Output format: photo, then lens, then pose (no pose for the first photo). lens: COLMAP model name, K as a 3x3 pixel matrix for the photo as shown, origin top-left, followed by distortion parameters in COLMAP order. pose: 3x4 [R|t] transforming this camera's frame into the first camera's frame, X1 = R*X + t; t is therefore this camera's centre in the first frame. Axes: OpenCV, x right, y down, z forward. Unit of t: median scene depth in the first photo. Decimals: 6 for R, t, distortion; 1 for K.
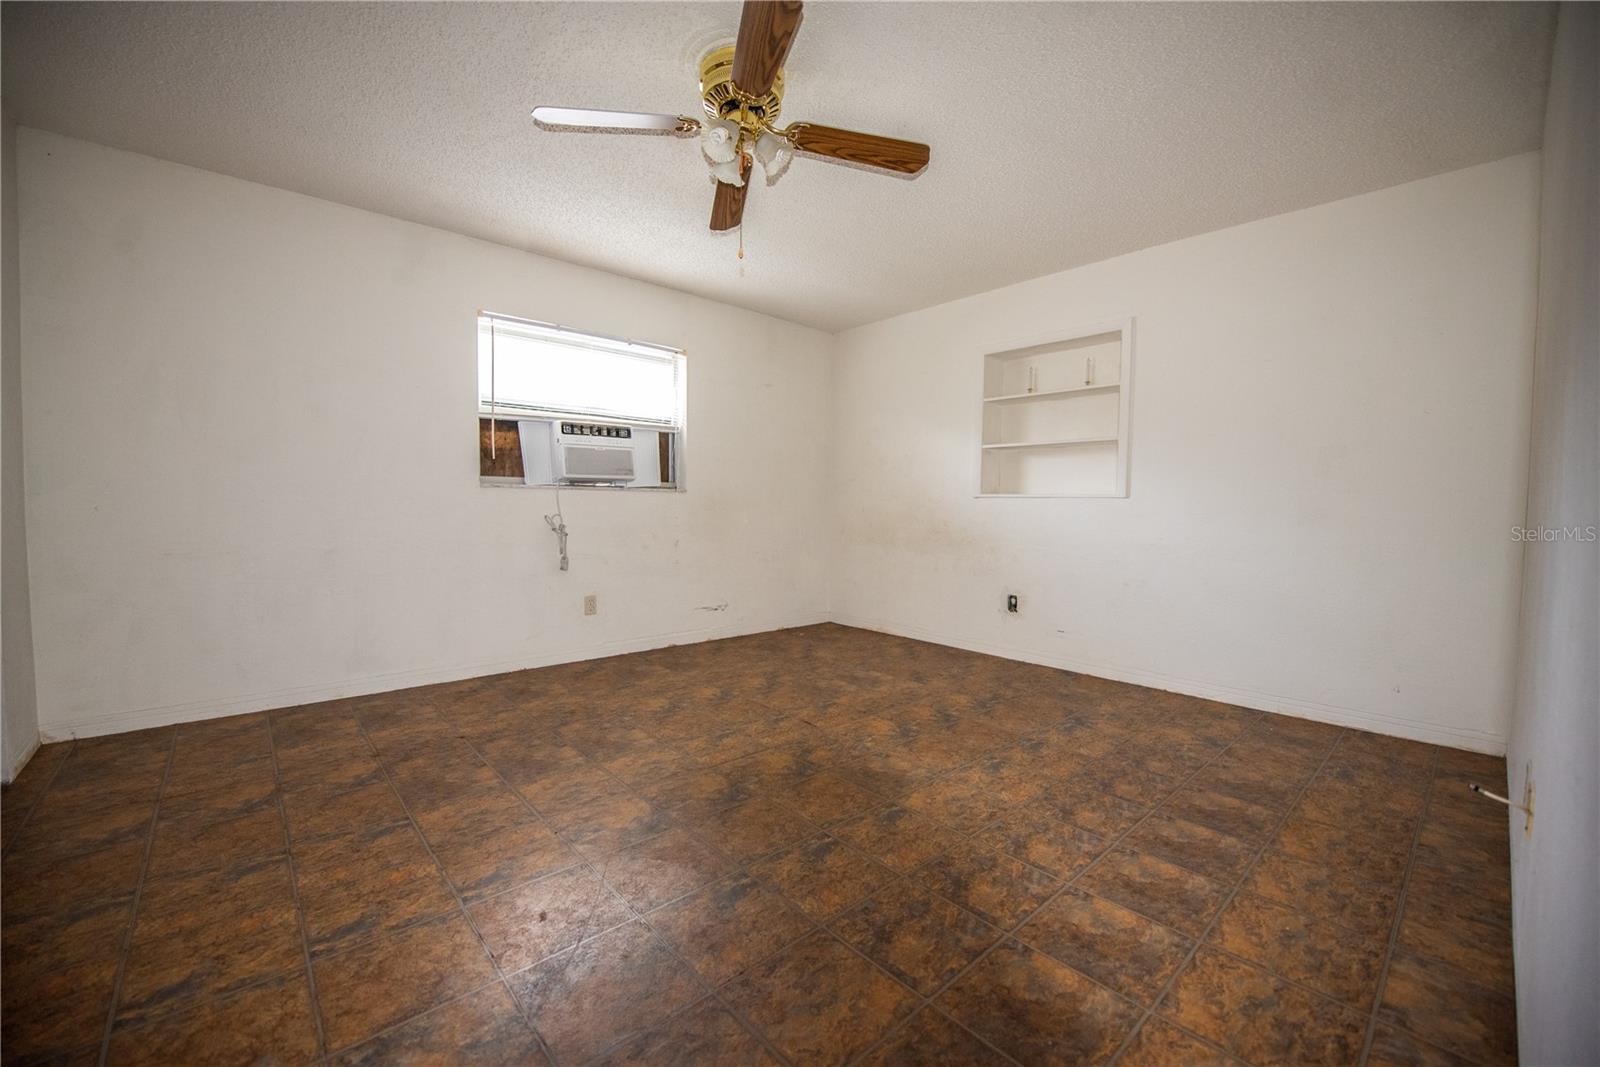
lens RADIAL K [[635.8, 0, 801.8], [0, 635.8, 528.4], [0, 0, 1]] dist [-0.003610, -0.000292]
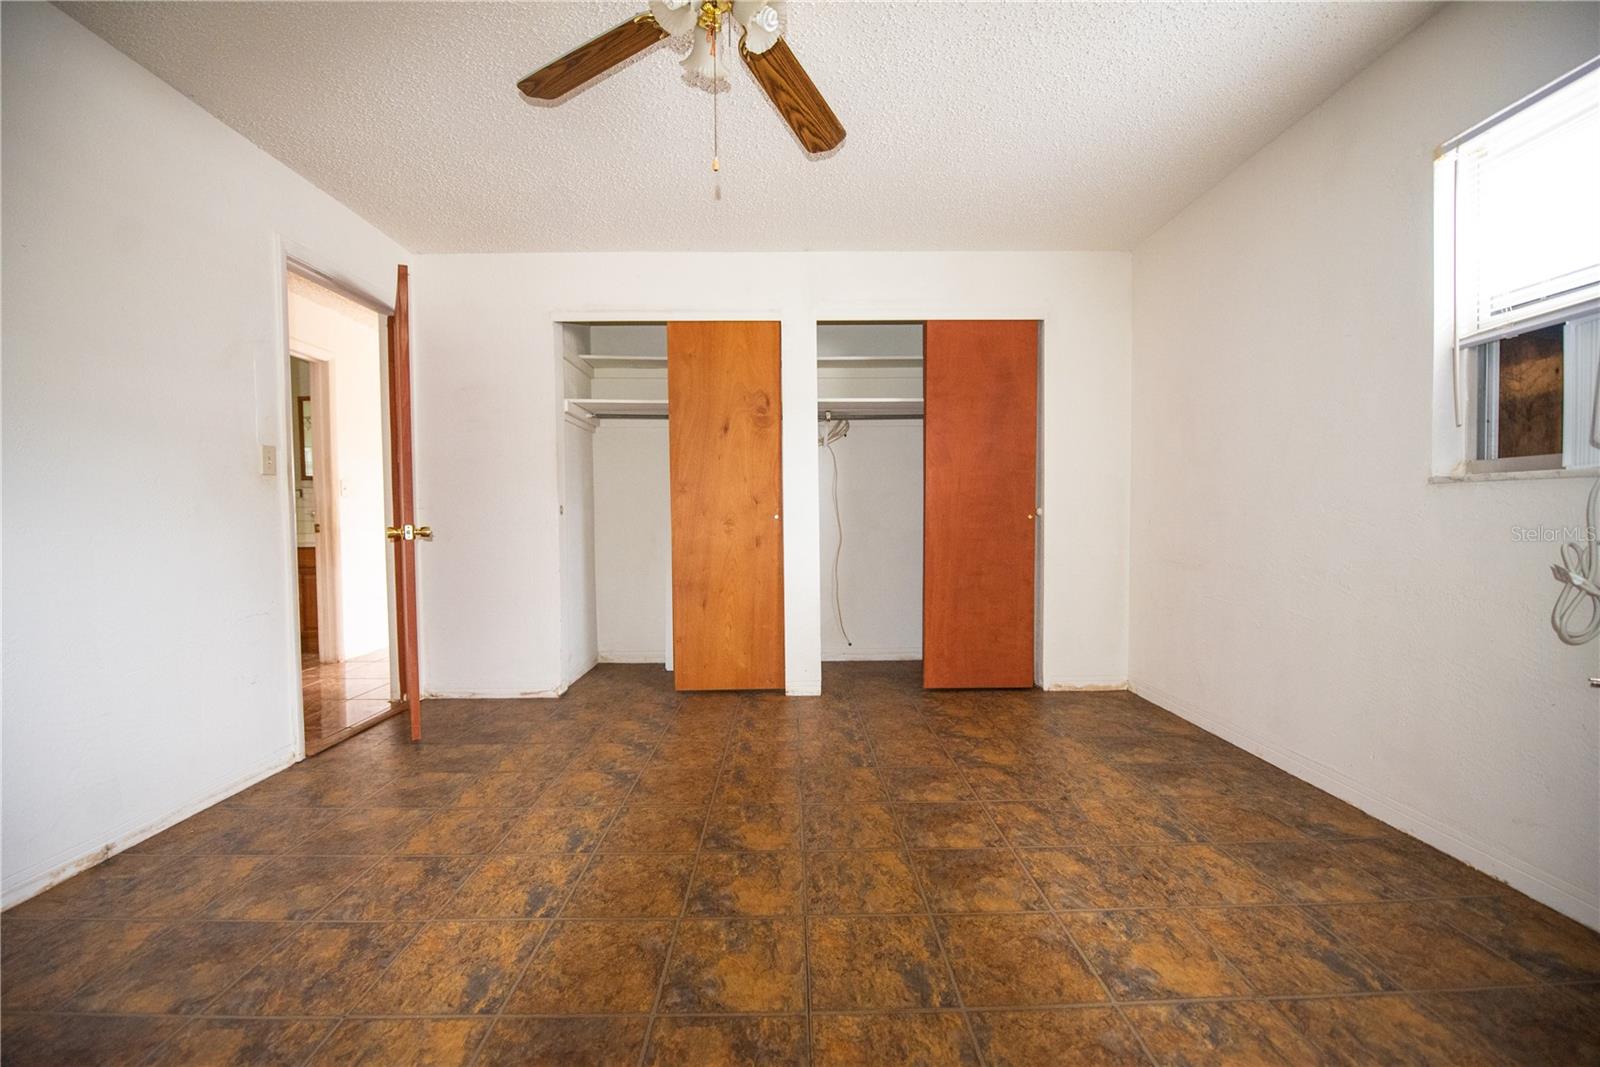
lens RADIAL K [[635.8, 0, 802.6], [0, 635.8, 536.3], [0, 0, 1]] dist [-0.003610, -0.000292]
pose [[-0.660256, 0.020262, -0.750767, 0.309312], [-0.021884, 0.998693, 0.046199, -0.046388], [0.750722, 0.046932, -0.658949, 1.267069]]
